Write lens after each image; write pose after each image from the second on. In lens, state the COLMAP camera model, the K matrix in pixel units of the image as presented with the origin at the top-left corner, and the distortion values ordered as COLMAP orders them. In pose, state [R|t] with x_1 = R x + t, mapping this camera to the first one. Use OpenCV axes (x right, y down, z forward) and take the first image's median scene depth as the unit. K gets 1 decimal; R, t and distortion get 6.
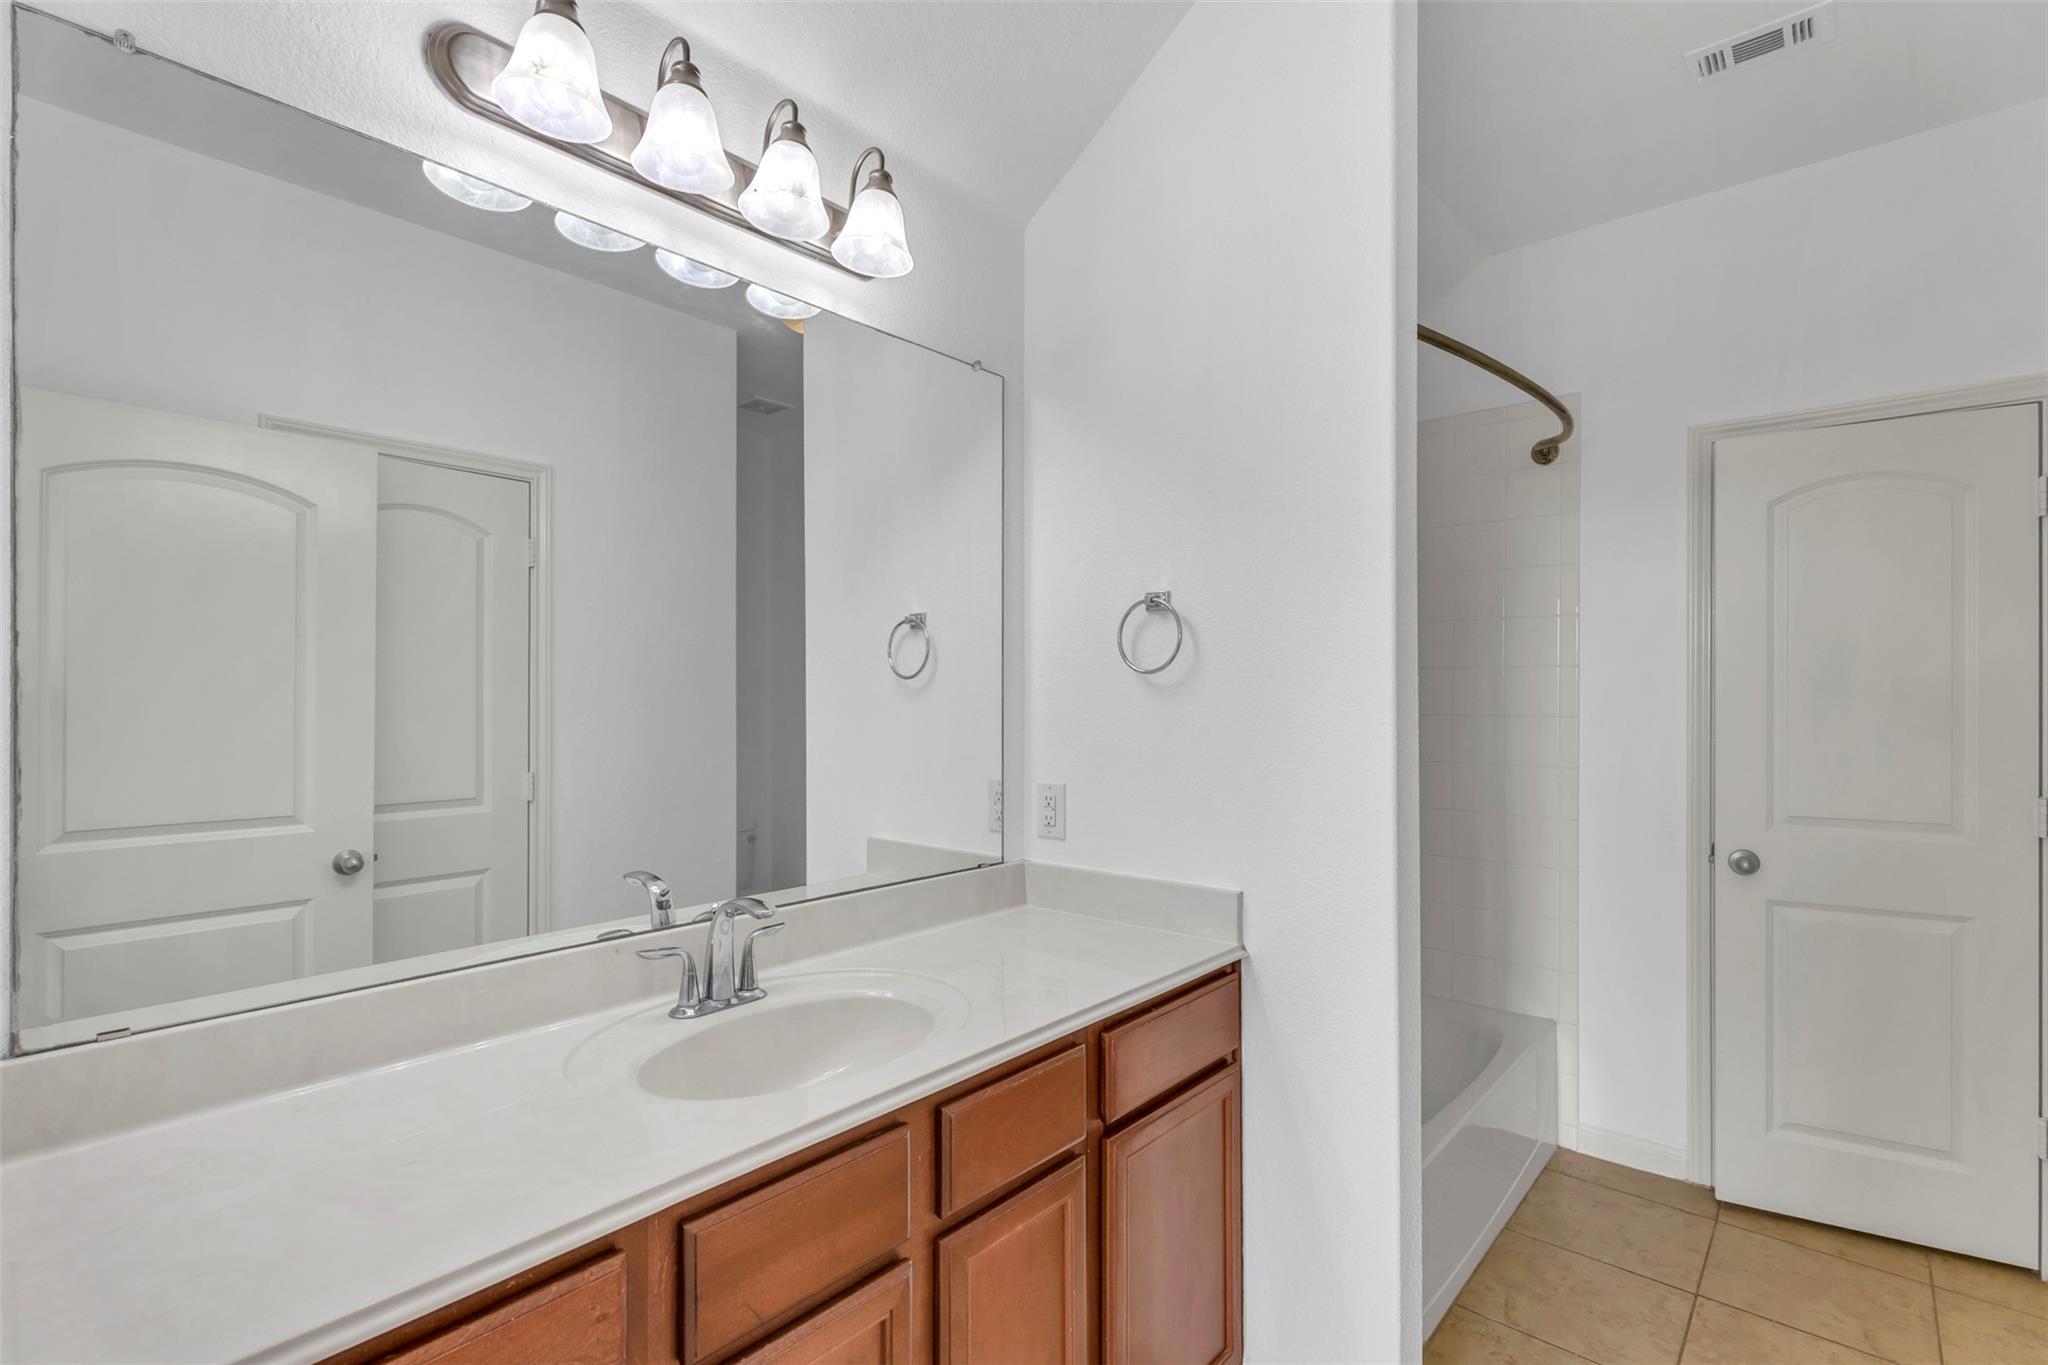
lens RADIAL K [[945.3, 0, 1028.7], [0, 945.3, 689.8], [0, 0, 1]] dist [0.000016, 0.000569]
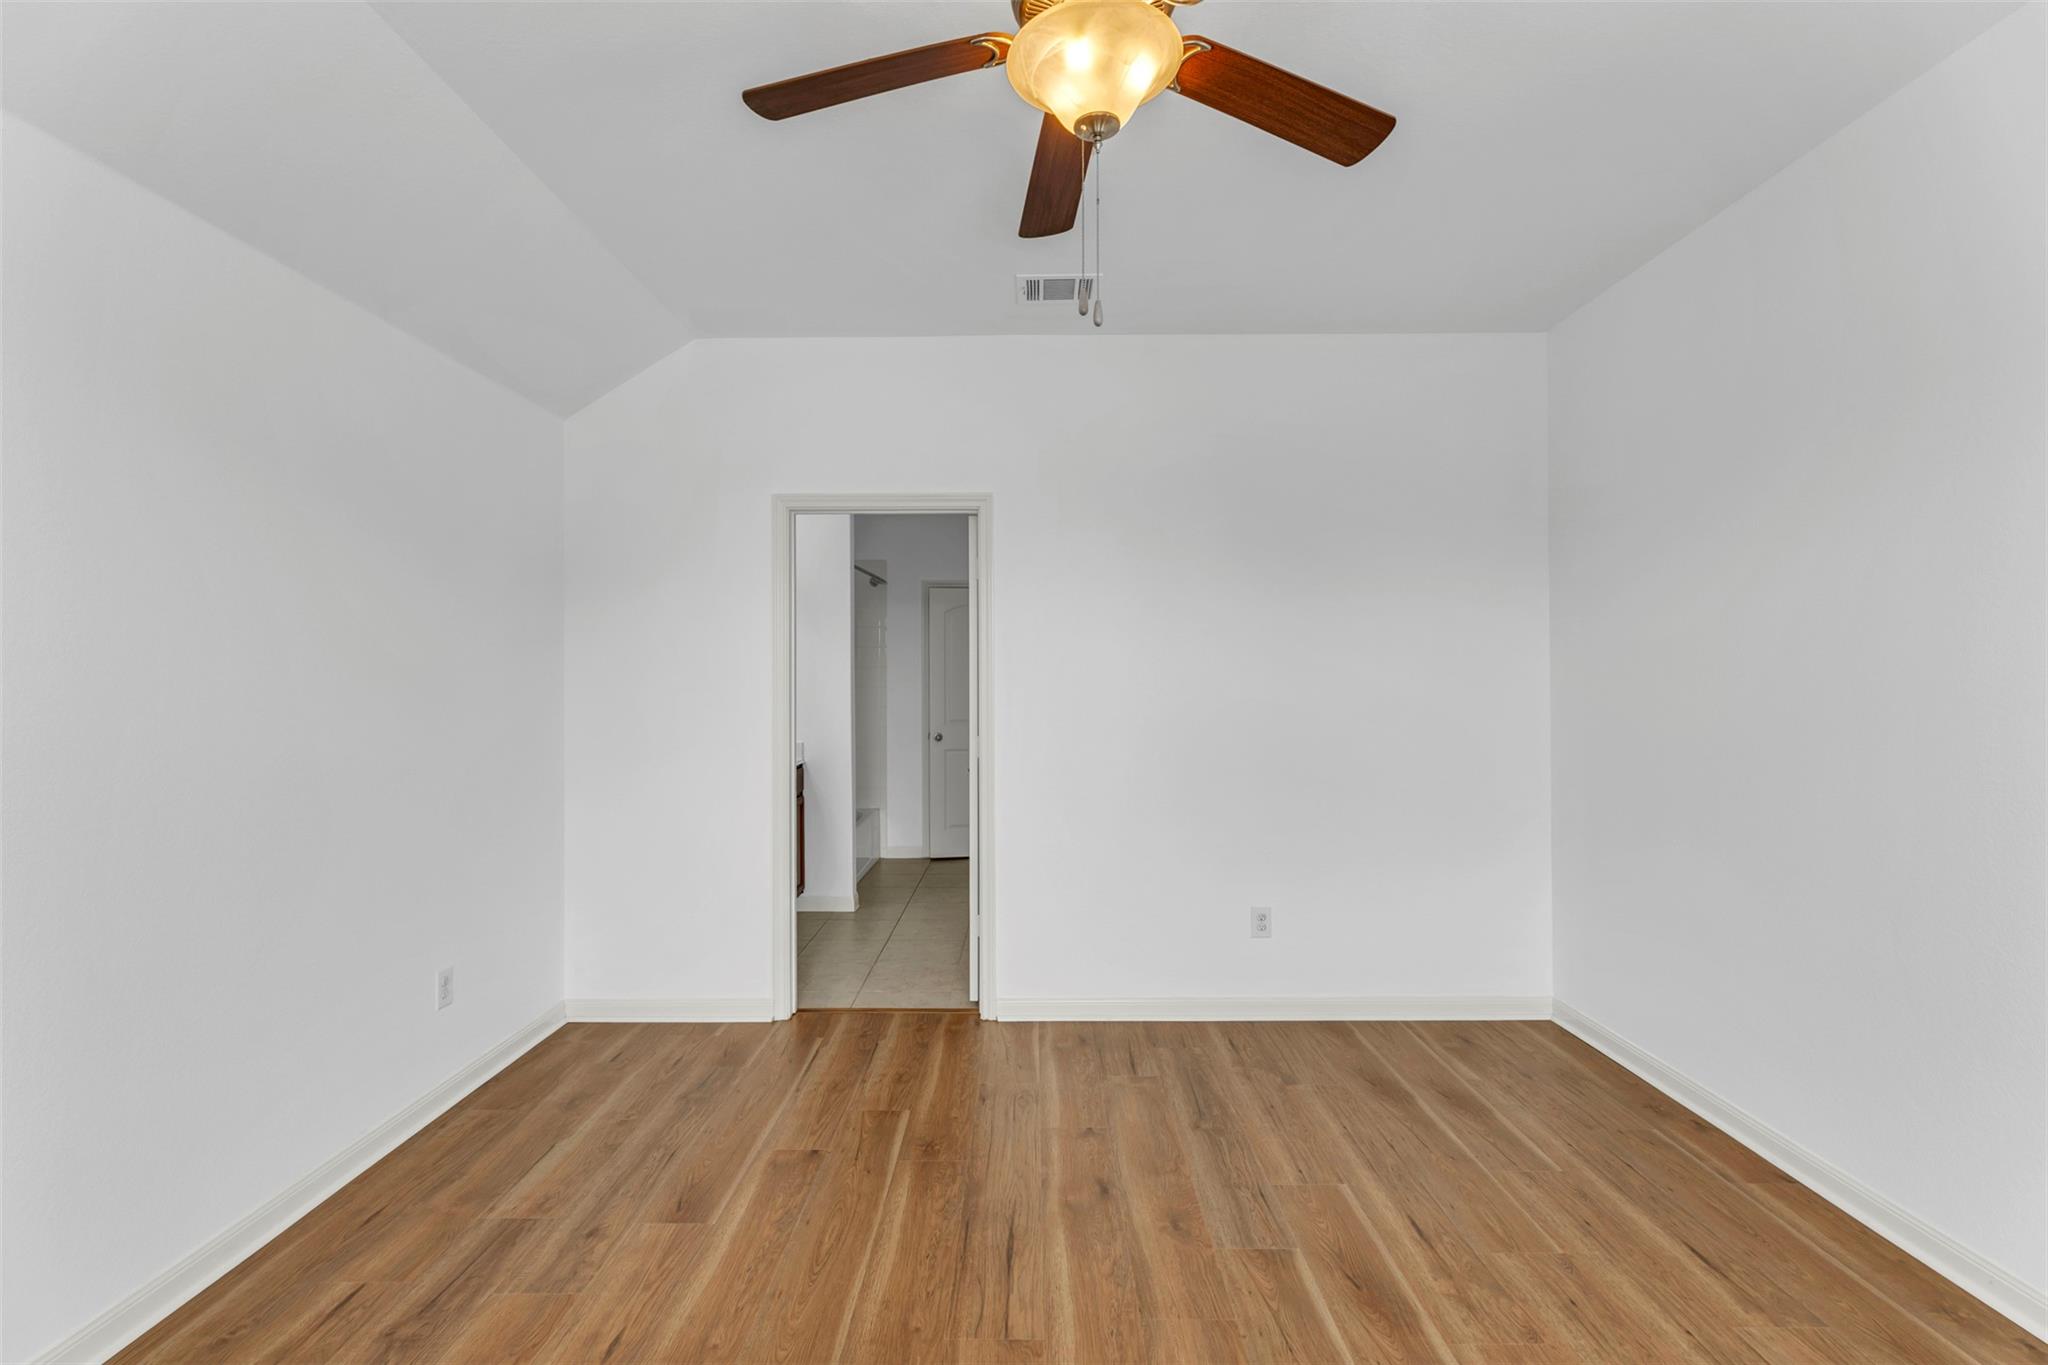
lens RADIAL K [[945.3, 0, 1023.2], [0, 945.3, 680.0], [0, 0, 1]] dist [0.000016, 0.000569]
pose [[0.766584, -0.001326, 0.642143, -0.507838], [0.000339, 0.999999, 0.001661, 0.002038], [-0.642144, -0.001056, 0.766583, -0.781082]]
